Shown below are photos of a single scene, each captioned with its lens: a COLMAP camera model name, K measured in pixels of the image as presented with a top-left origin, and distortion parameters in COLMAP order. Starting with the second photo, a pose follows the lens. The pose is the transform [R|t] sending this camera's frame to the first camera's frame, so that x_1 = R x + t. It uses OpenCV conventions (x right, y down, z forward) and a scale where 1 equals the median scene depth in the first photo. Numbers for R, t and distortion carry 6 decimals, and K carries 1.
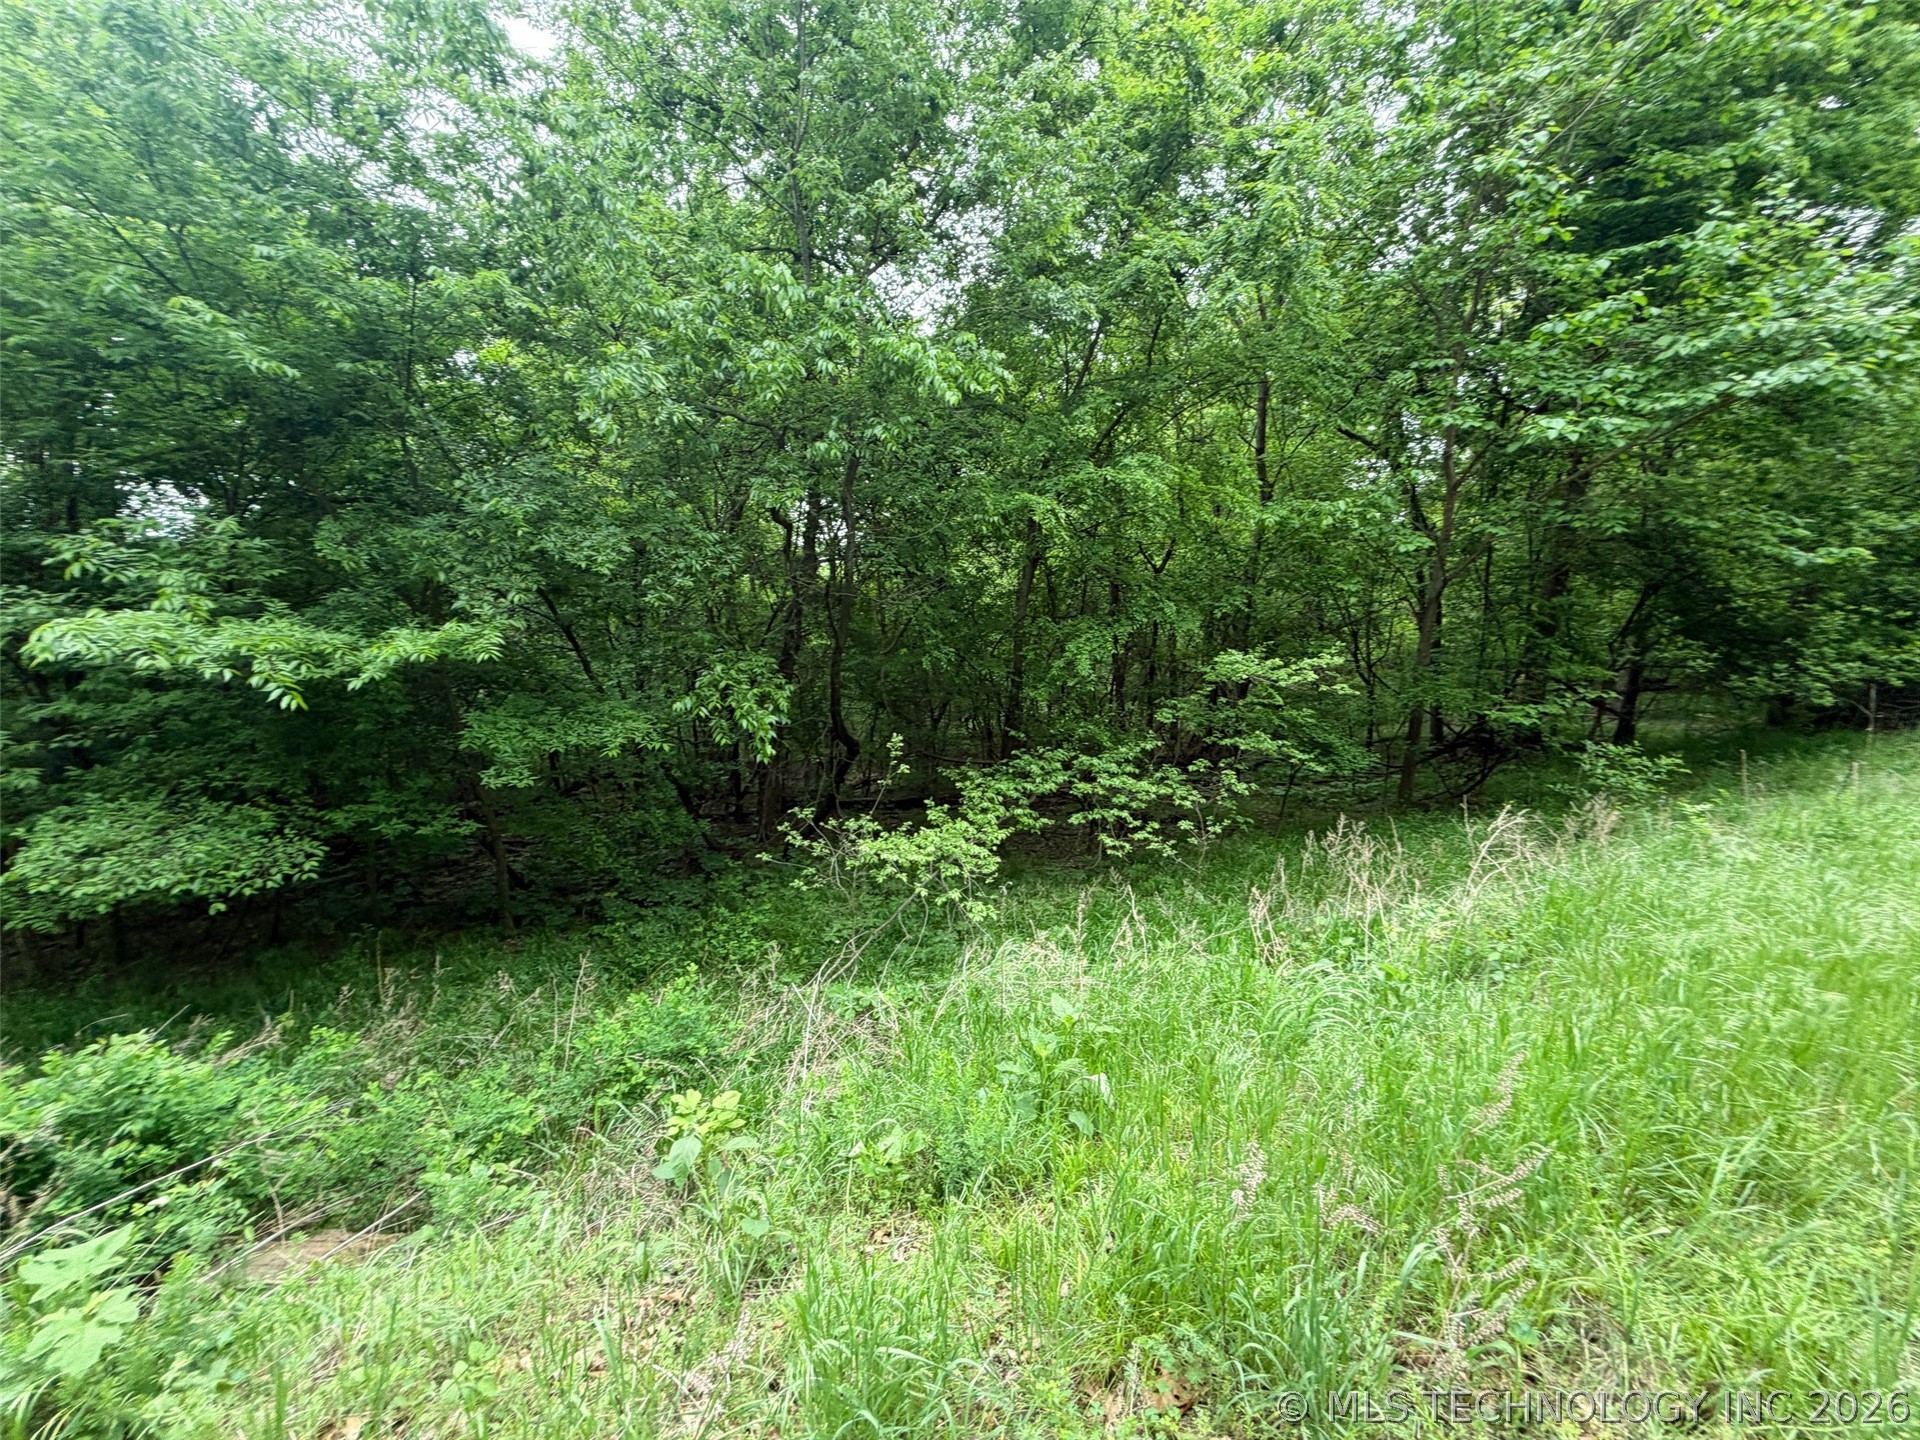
lens RADIAL K [[764.1, 0, 956.1], [0, 764.1, 721.5], [0, 0, 1]] dist [-0.001386, 0.000301]
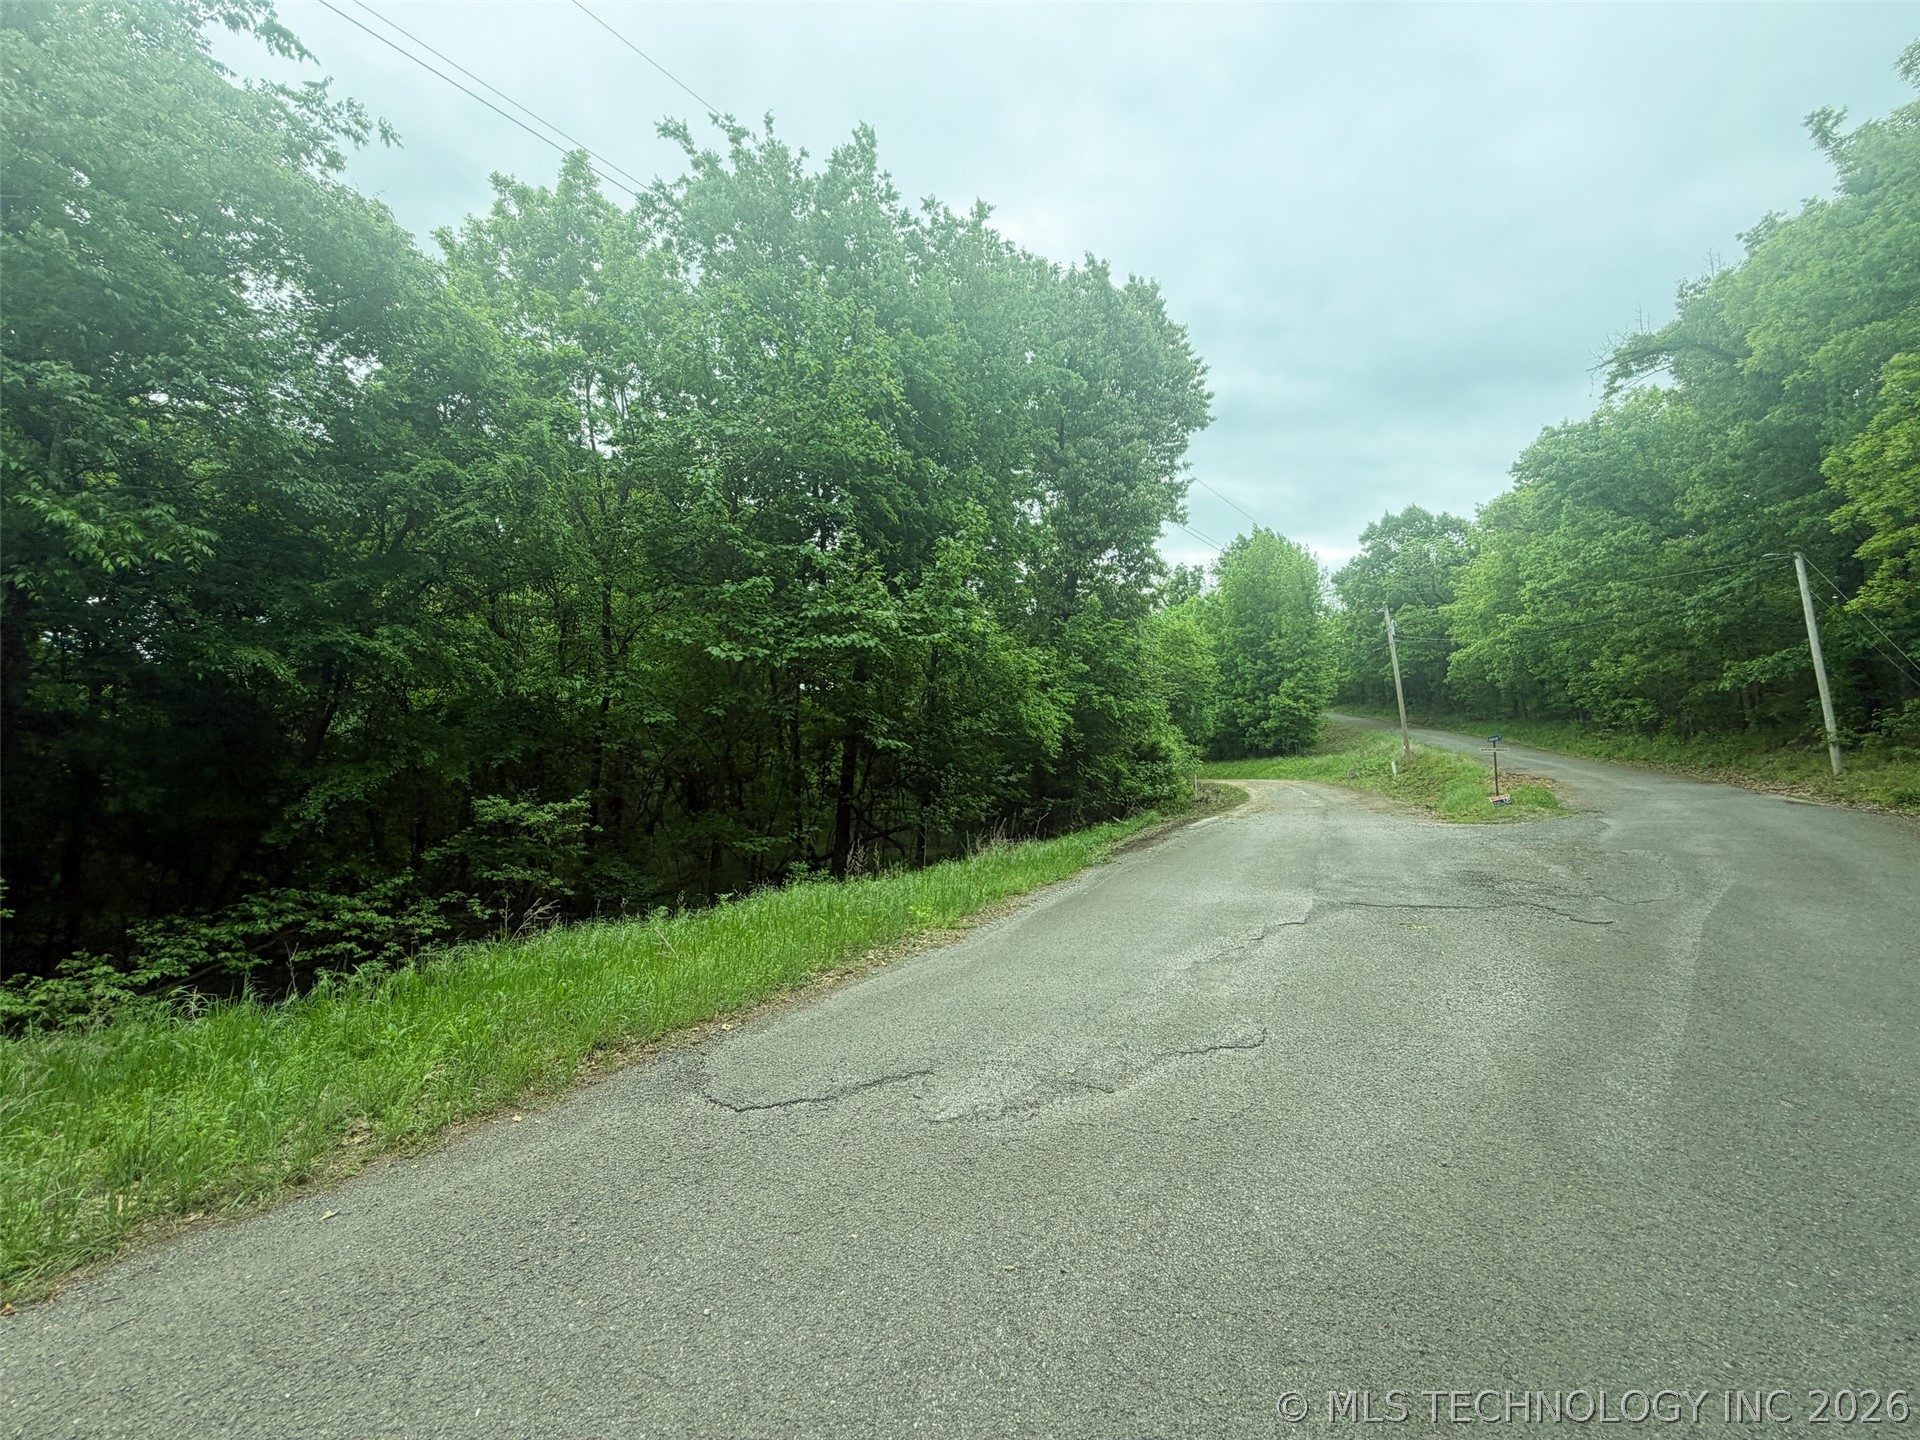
lens RADIAL K [[765.9, 0, 950.9], [0, 765.9, 722.2], [0, 0, 1]] dist [0.003170, 0.000647]
pose [[0.803269, 0.068821, 0.591627, 0.239271], [0.041871, 0.984320, -0.171351, 0.031940], [-0.594143, 0.162413, 0.787792, -0.418241]]
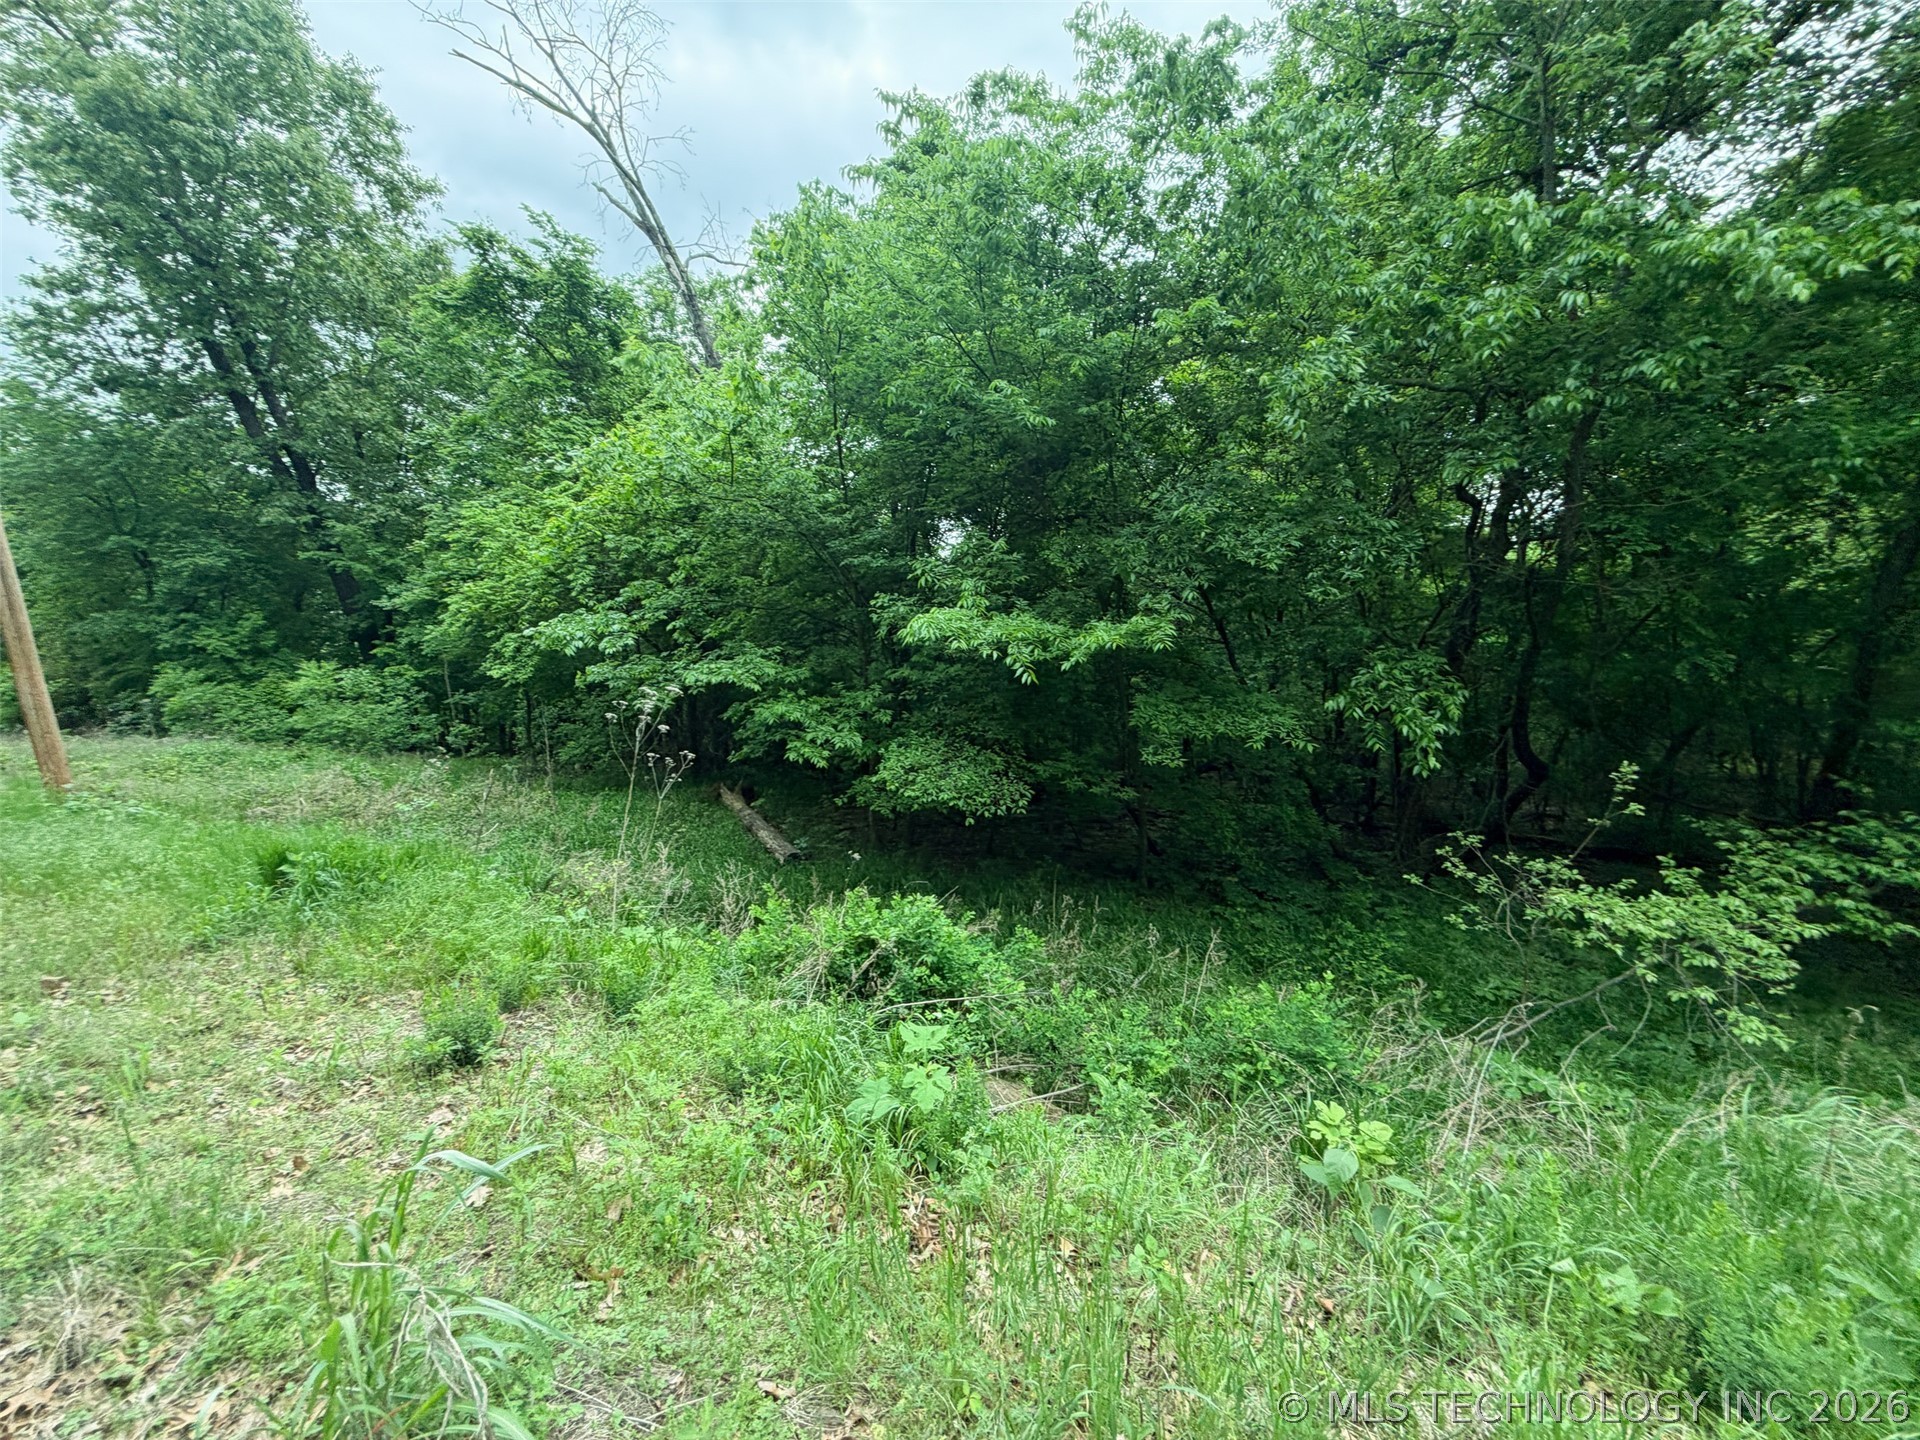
lens RADIAL K [[764.5, 0, 955.9], [0, 764.5, 721.2], [0, 0, 1]] dist [-0.001366, 0.000286]
pose [[0.712893, 0.096047, -0.694665, -0.024147], [-0.090984, 0.994872, 0.044183, 0.002006], [0.695346, 0.031706, 0.717975, -0.015186]]
